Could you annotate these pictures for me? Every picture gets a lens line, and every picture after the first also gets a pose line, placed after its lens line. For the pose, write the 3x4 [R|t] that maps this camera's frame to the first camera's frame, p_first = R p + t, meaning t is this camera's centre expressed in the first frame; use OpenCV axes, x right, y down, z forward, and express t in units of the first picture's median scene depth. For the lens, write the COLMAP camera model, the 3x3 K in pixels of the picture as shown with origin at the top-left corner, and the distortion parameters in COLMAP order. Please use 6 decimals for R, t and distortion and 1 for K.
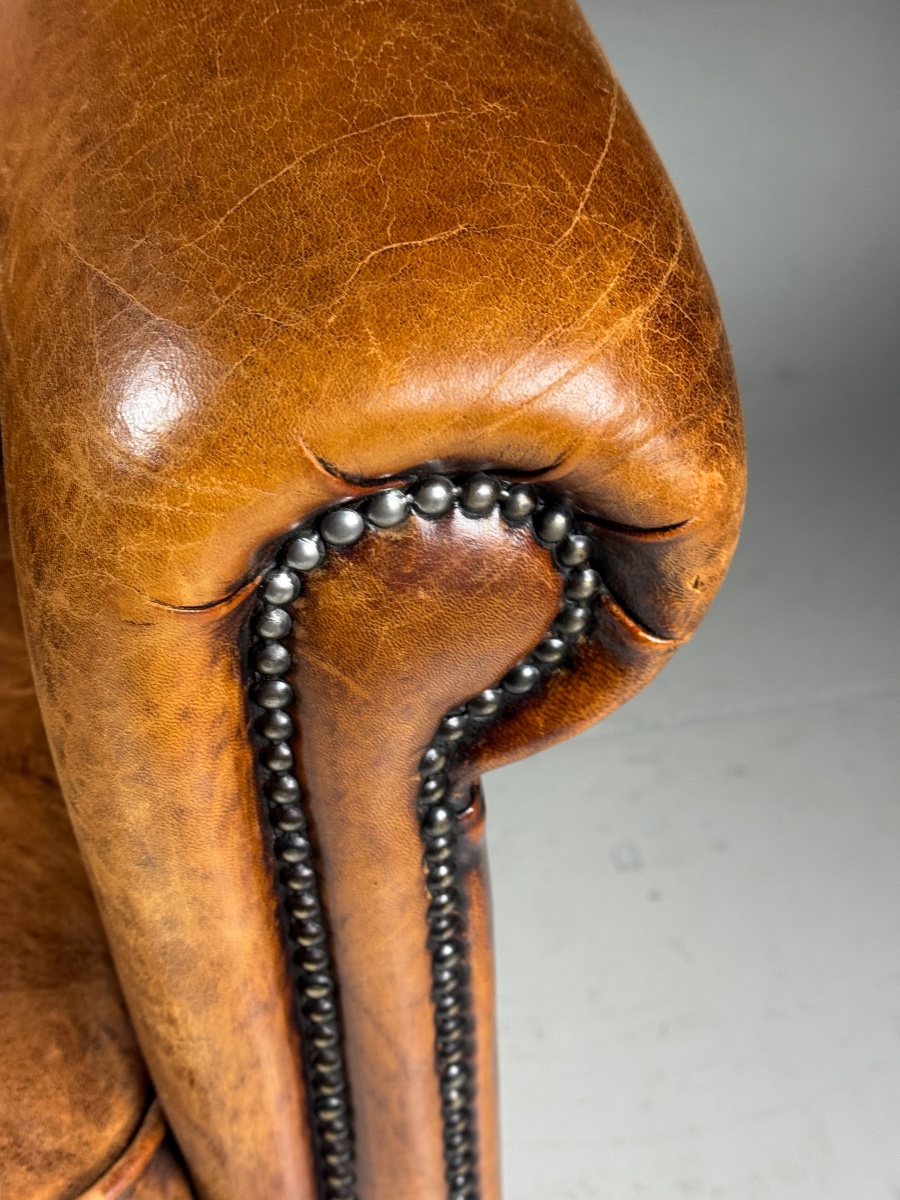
lens RADIAL K [[1697.0, 0, 437.0], [0, 1697.0, 603.8], [0, 0, 1]] dist [0.134026, 0.000000]
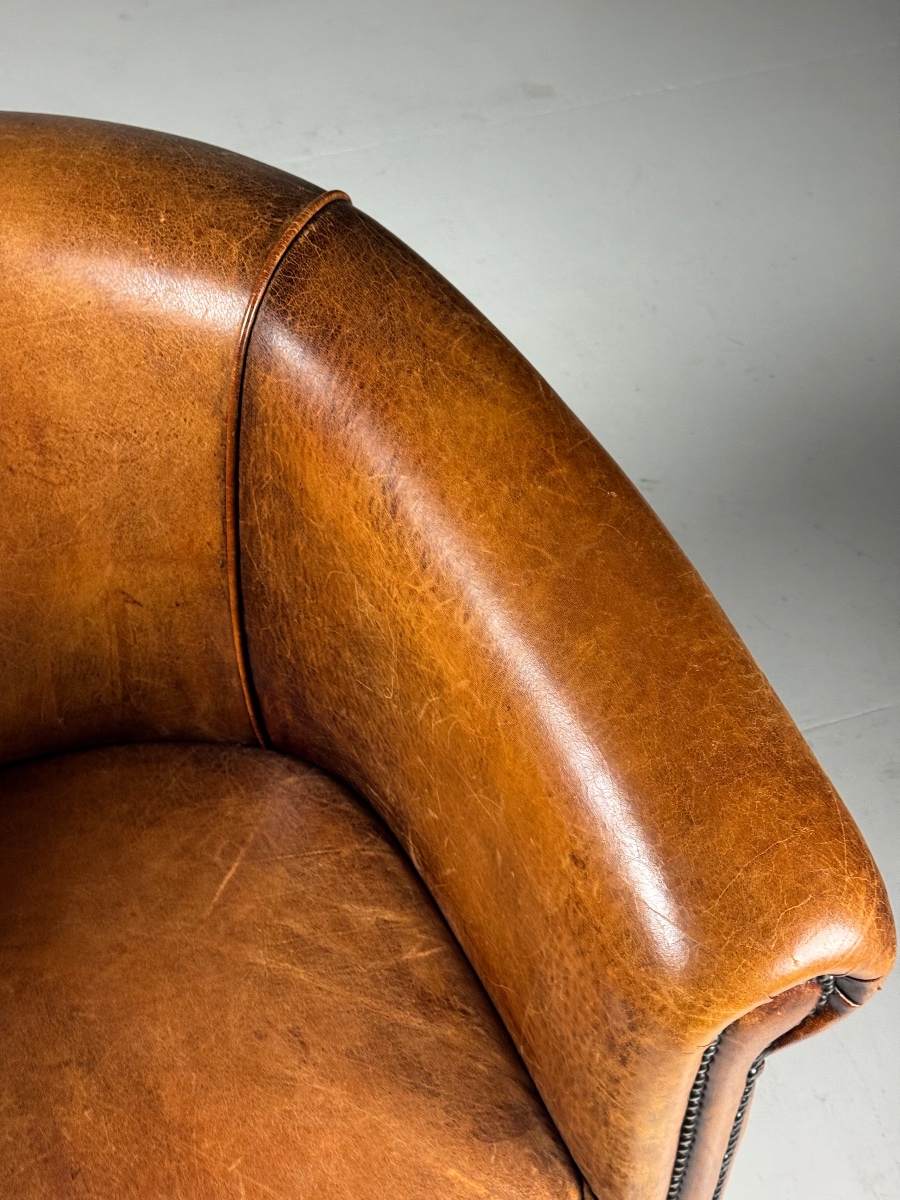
lens RADIAL K [[1697.0, 0, 446.3], [0, 1697.0, 610.3], [0, 0, 1]] dist [0.134026, 0.000000]
pose [[0.979514, -0.090458, 0.179915, -0.885691], [0.066222, 0.988433, 0.136436, -0.965139], [-0.190176, -0.121727, 0.974174, -1.273232]]
